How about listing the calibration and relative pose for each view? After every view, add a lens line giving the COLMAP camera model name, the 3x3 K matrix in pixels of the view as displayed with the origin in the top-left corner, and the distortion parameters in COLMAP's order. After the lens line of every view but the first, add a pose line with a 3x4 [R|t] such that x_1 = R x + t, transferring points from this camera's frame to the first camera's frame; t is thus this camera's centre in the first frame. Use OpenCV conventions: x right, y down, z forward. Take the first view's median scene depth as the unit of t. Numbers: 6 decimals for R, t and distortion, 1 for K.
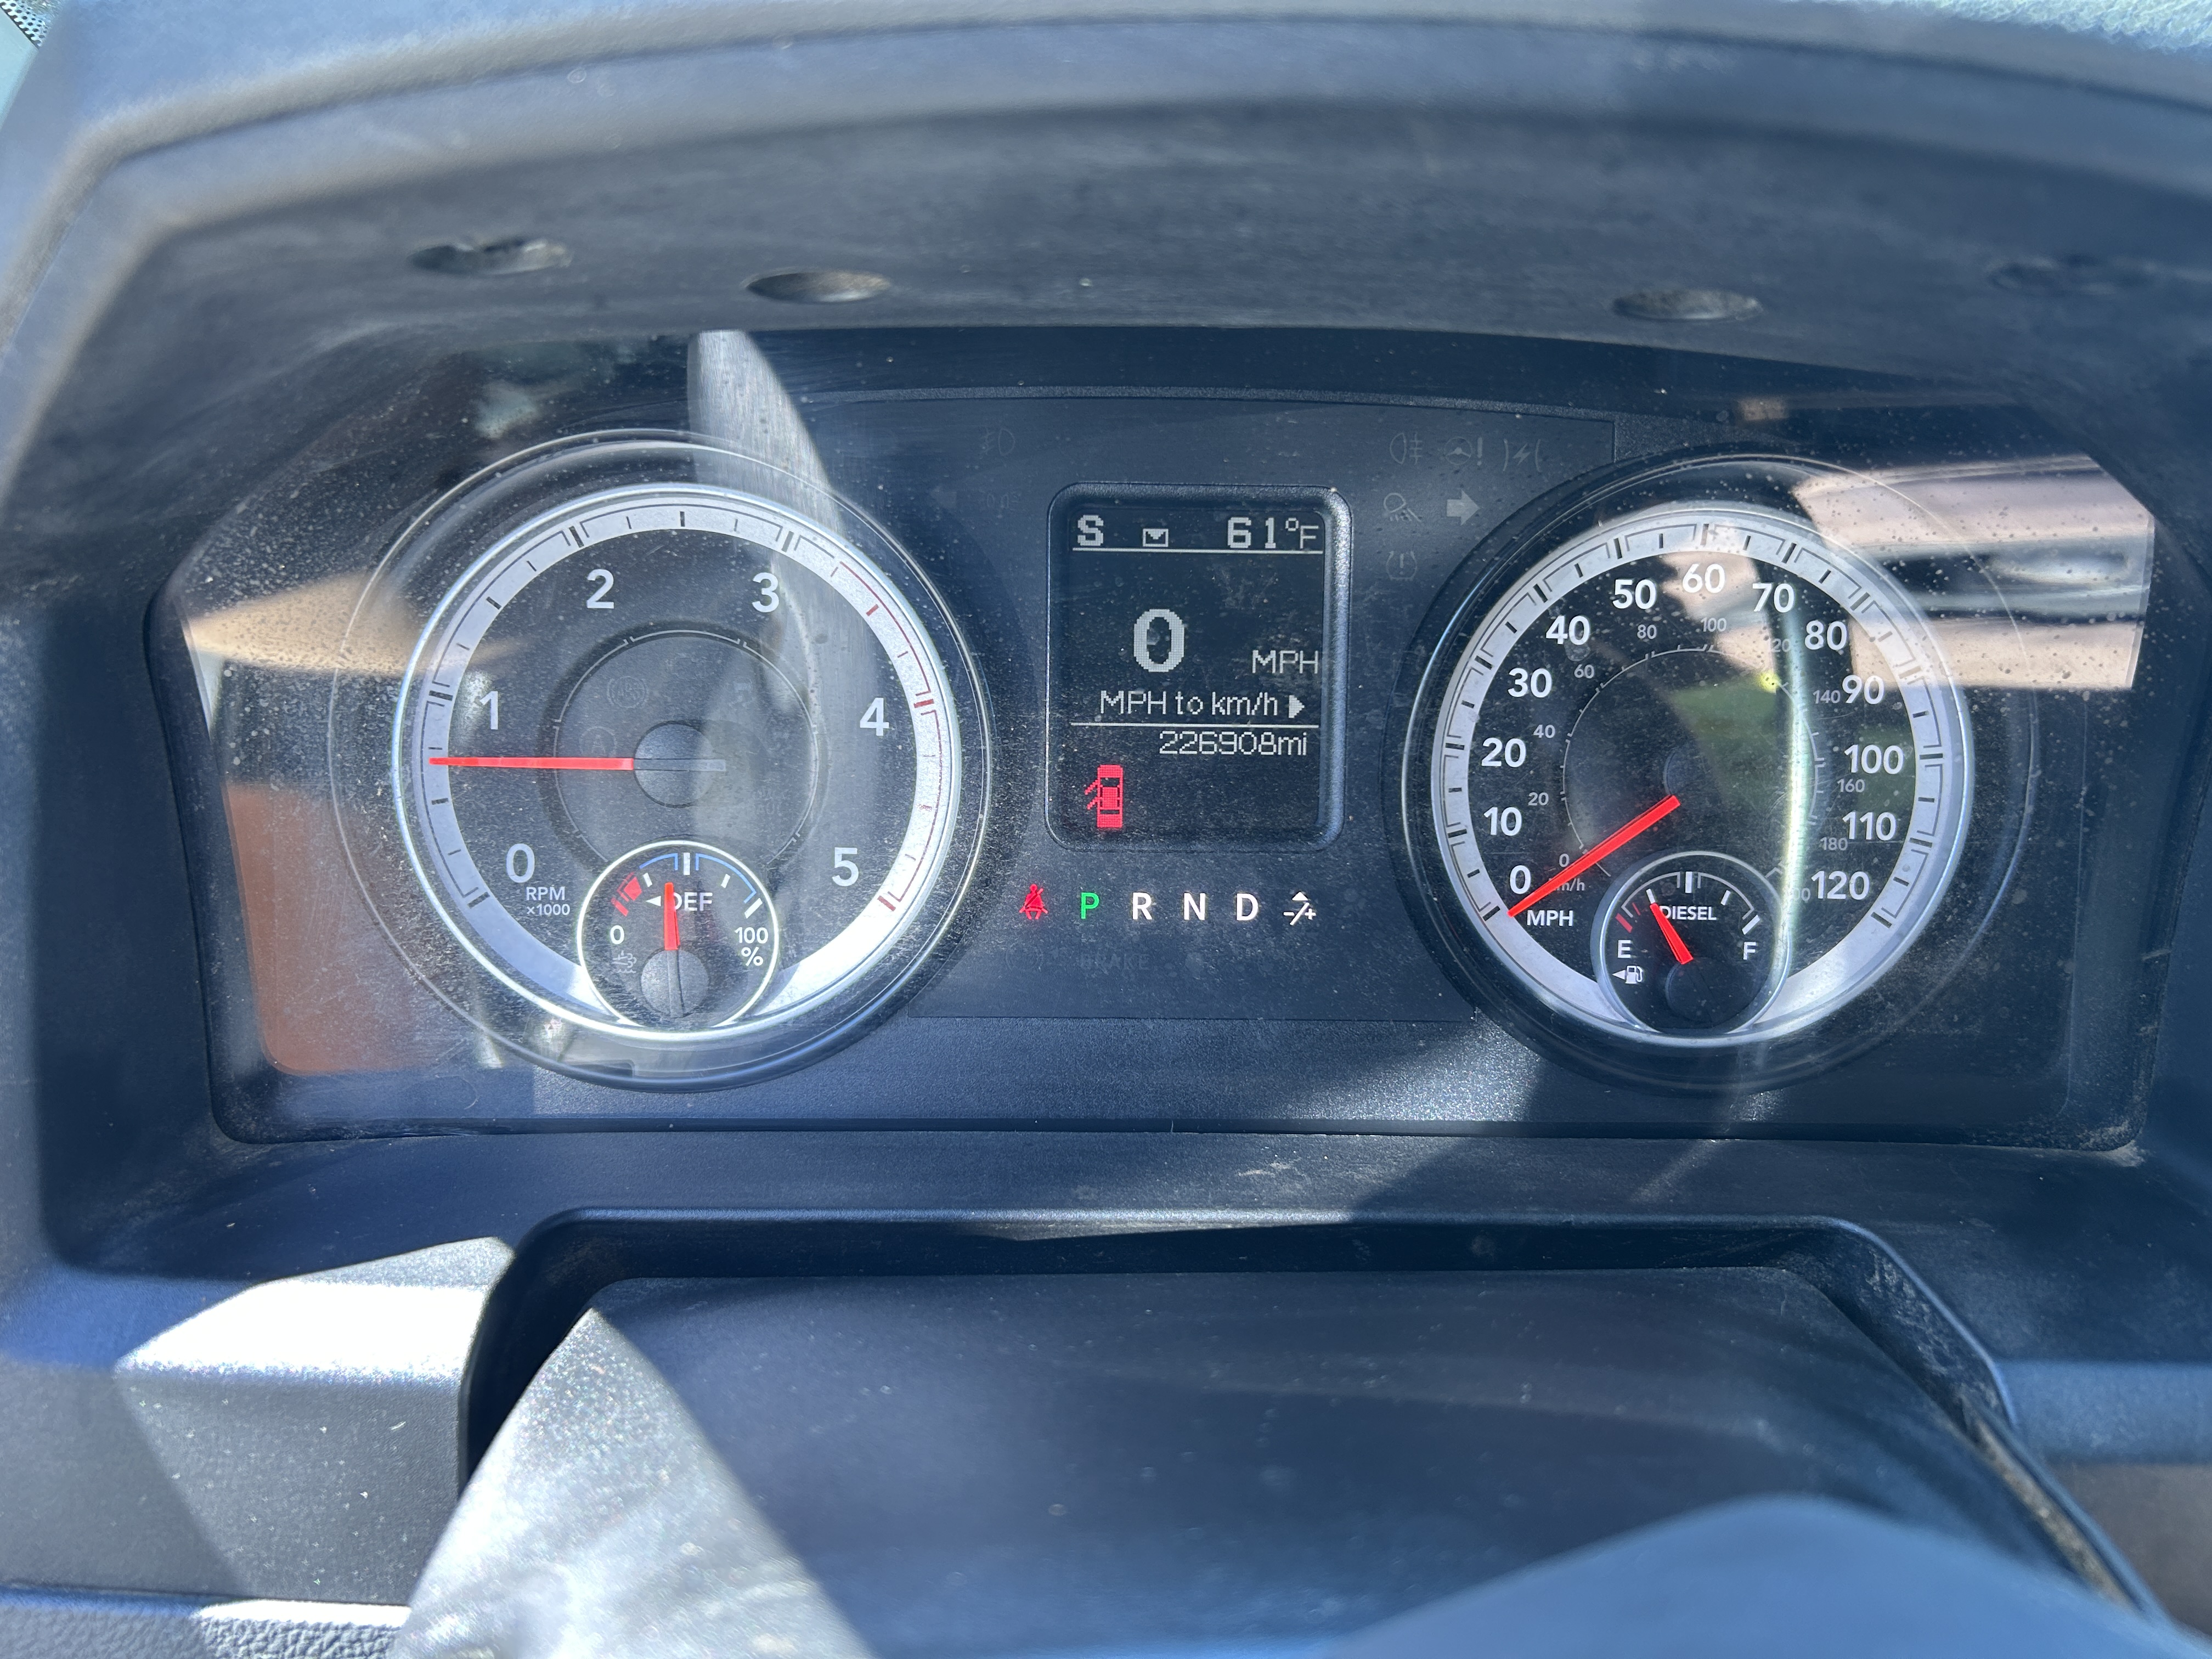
lens RADIAL K [[1675.1, 0, 1110.0], [0, 1675.1, 835.9], [0, 0, 1]] dist [0.054167, -0.055461]
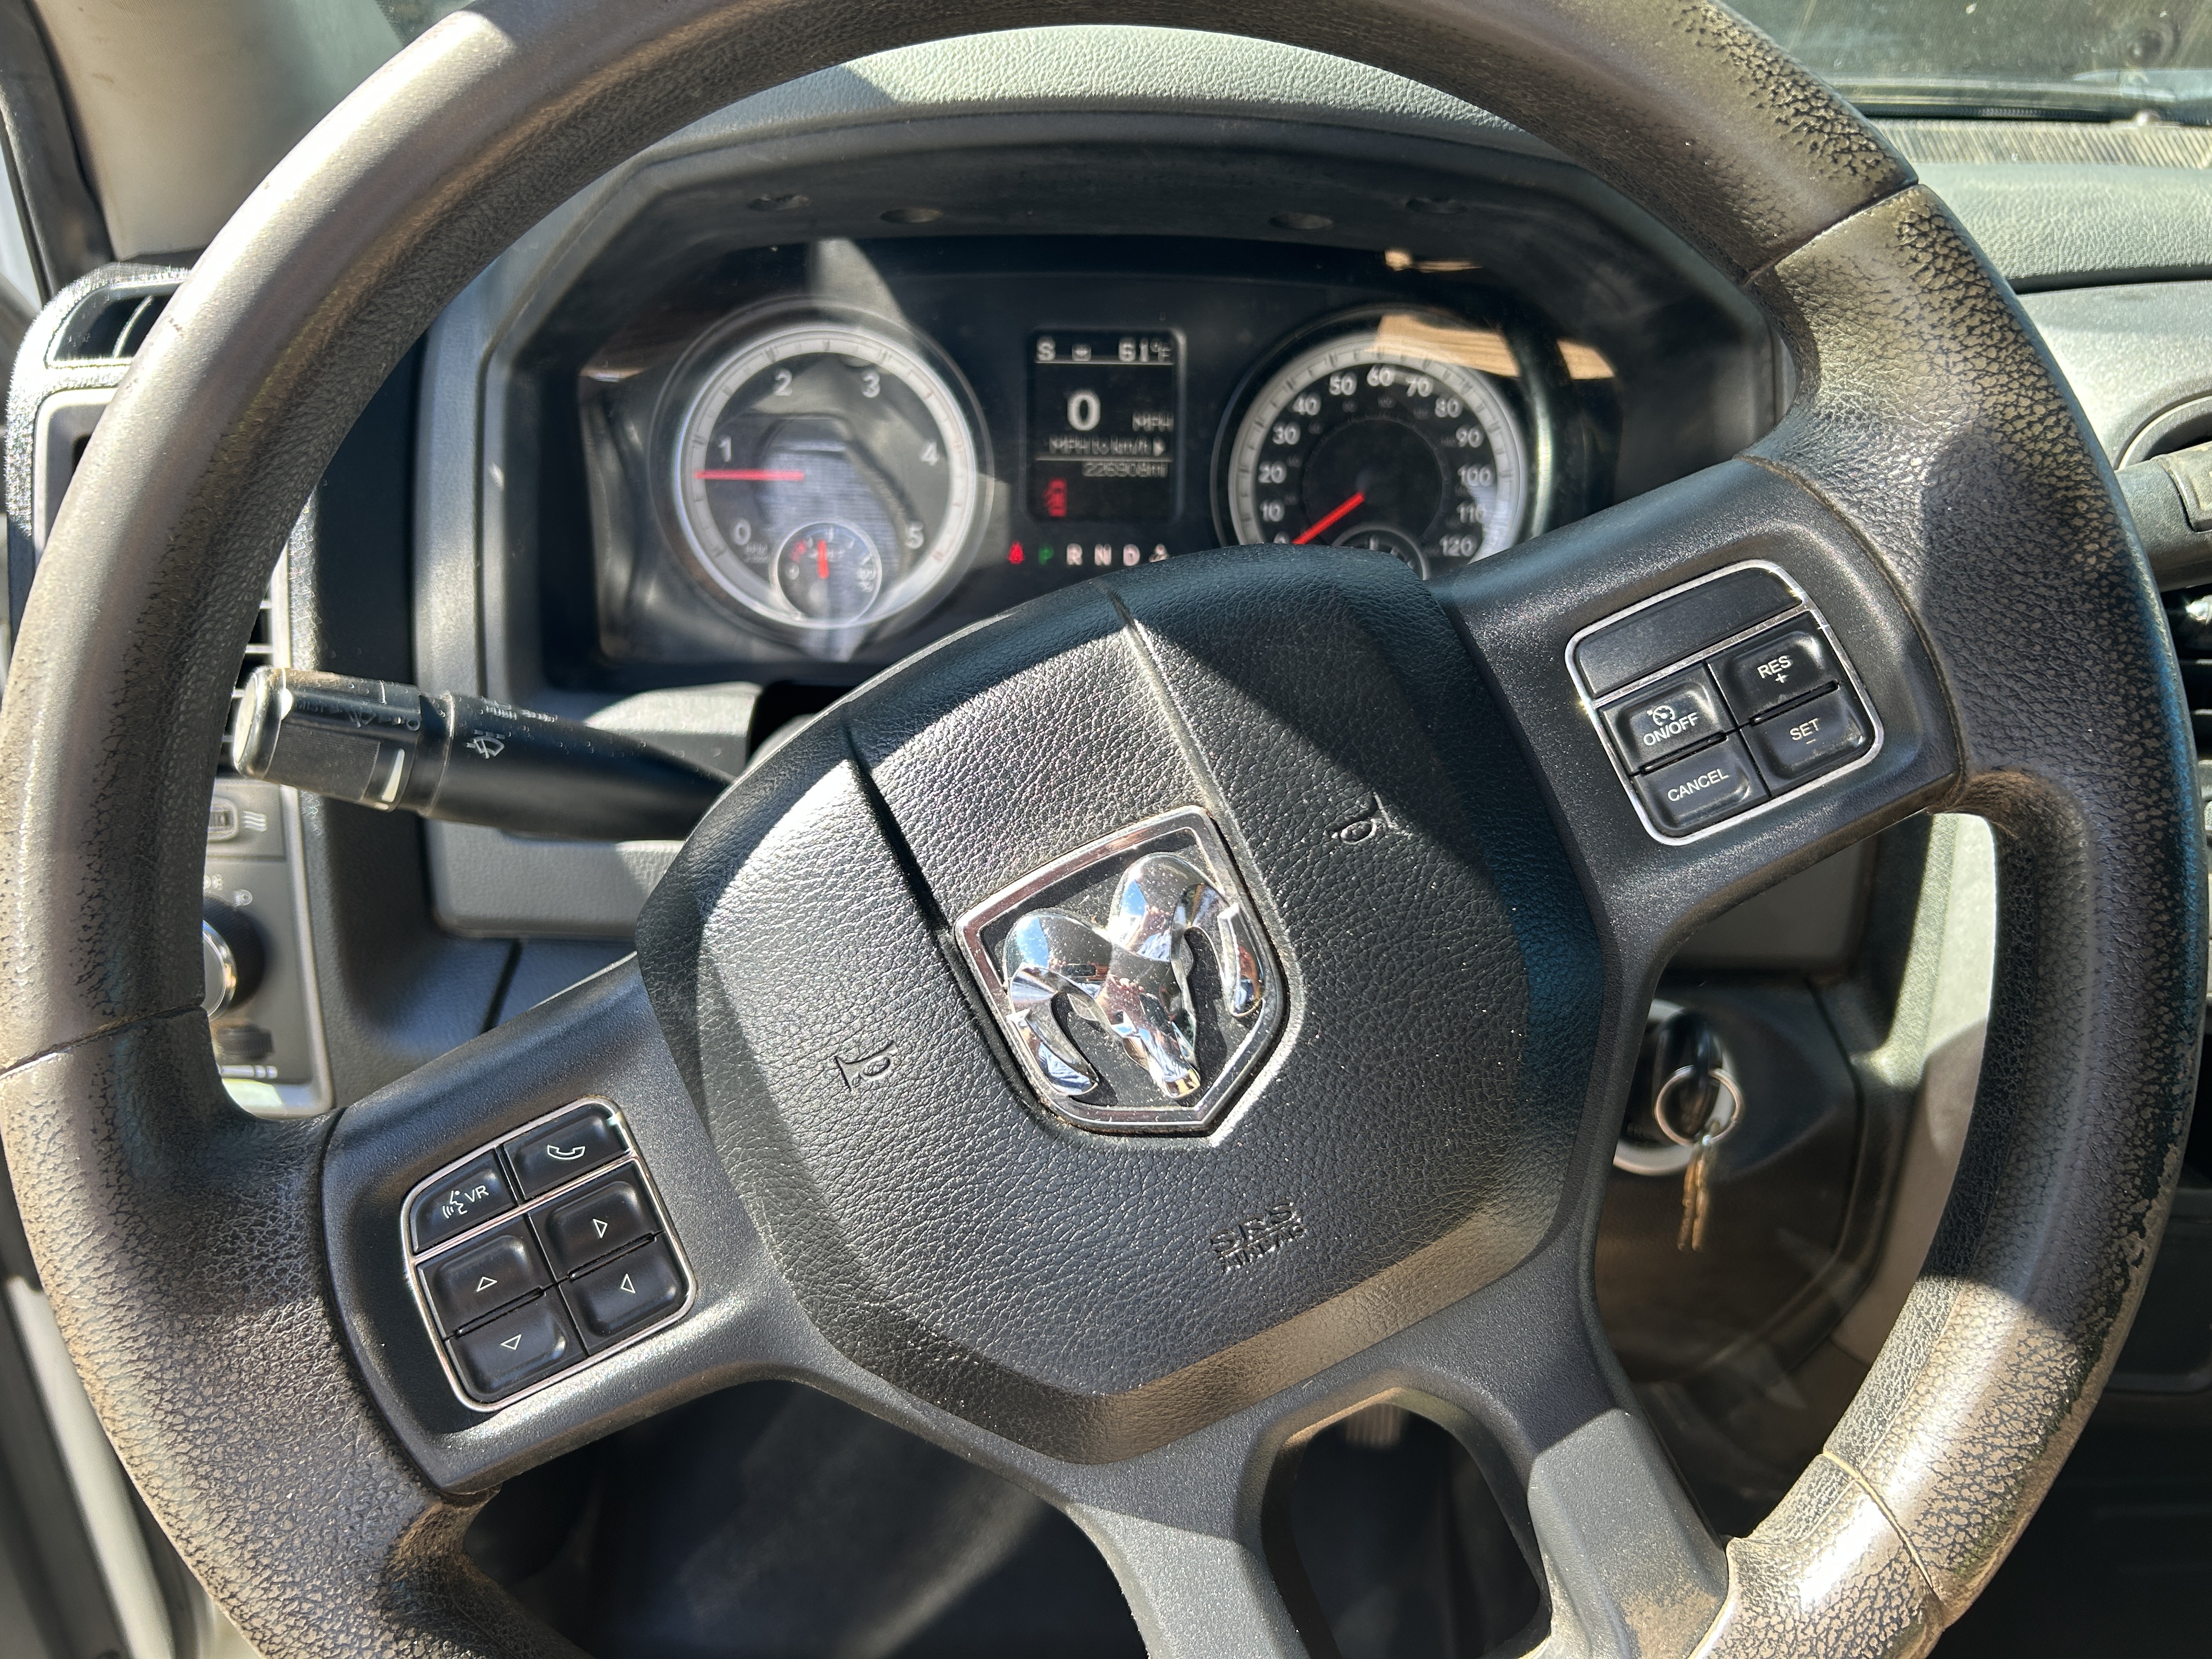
lens RADIAL K [[1675.1, 0, 1110.0], [0, 1675.1, 835.9], [0, 0, 1]] dist [0.054167, -0.055461]
pose [[0.999908, -0.000732, -0.013548, 0.082895], [0.001114, 0.999601, 0.028240, 0.298593], [0.013521, -0.028252, 0.999509, -0.862353]]
